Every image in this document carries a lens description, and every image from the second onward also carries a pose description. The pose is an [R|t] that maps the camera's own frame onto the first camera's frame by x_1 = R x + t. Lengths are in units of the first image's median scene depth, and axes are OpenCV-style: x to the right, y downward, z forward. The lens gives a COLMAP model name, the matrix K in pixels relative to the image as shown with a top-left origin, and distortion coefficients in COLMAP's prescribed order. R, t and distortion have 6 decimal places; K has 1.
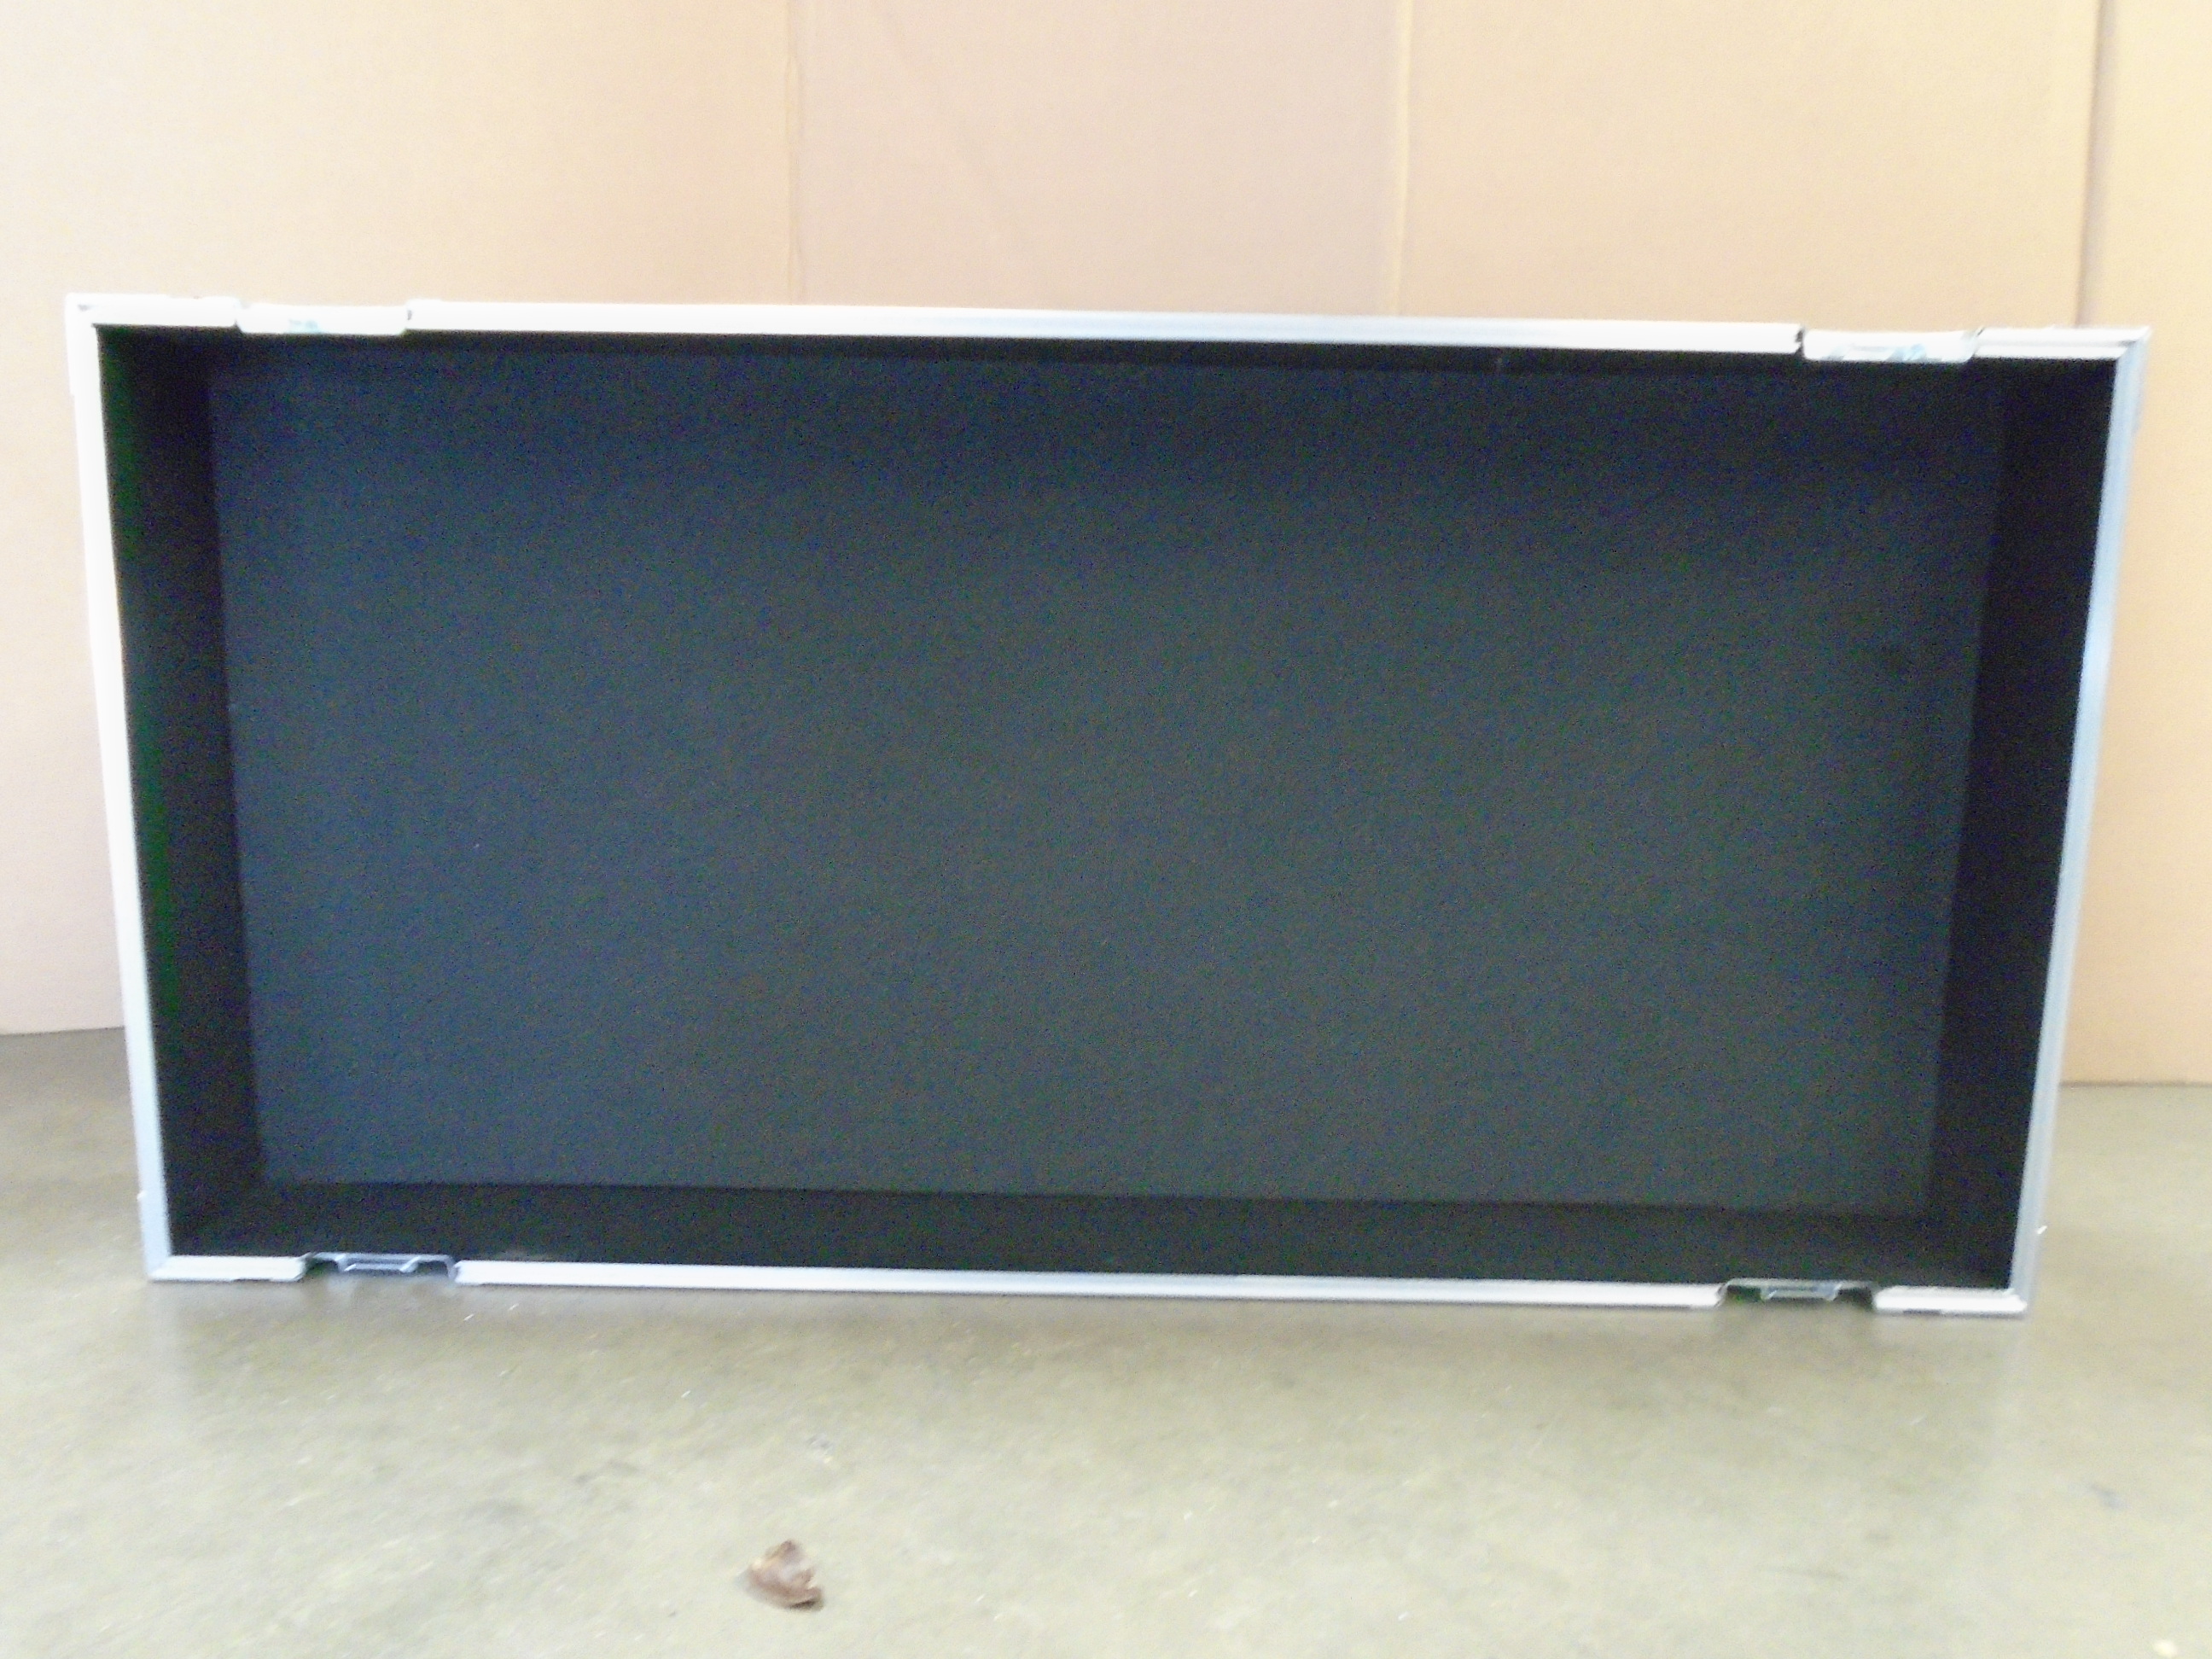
lens RADIAL K [[1720.2, 0, 1099.3], [0, 1720.2, 820.5], [0, 0, 1]] dist [-0.005653, 0.000885]
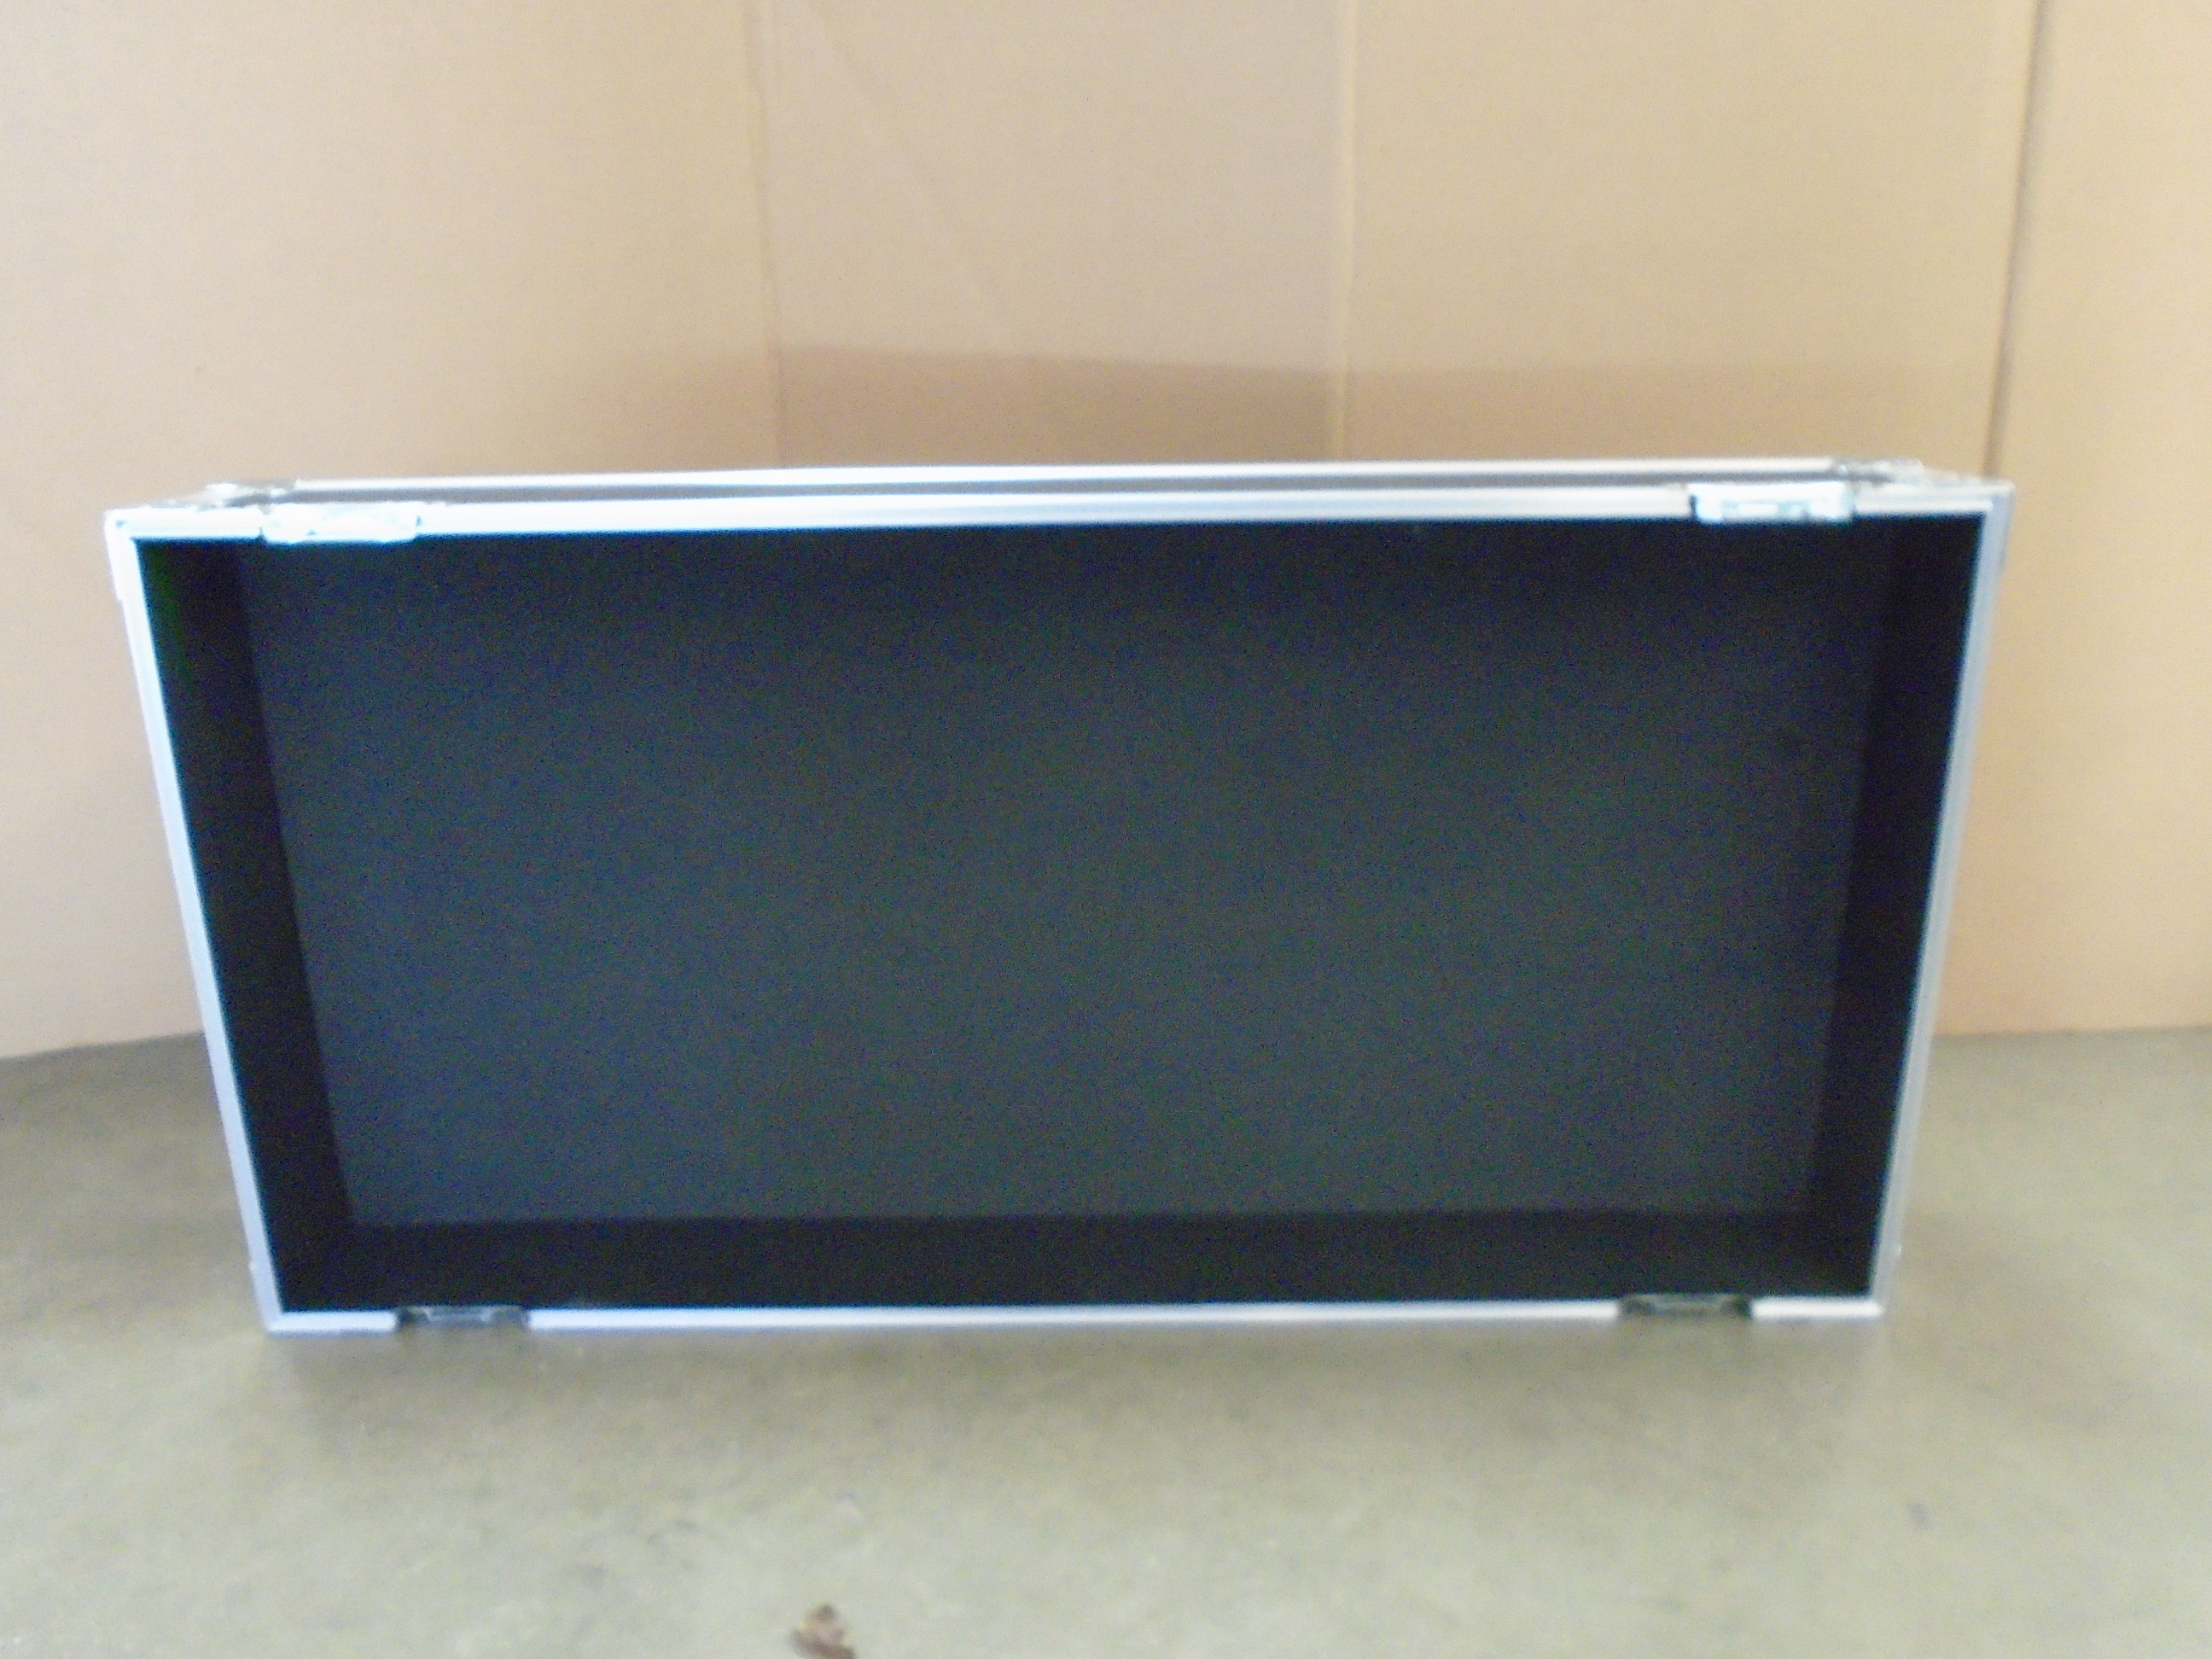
lens RADIAL K [[1720.2, 0, 1099.3], [0, 1720.2, 820.5], [0, 0, 1]] dist [-0.005653, 0.000885]
pose [[0.999473, -0.030786, -0.010286, 0.035800], [0.031962, 0.988683, 0.146579, -0.242309], [0.005657, -0.146830, 0.989146, -0.103500]]
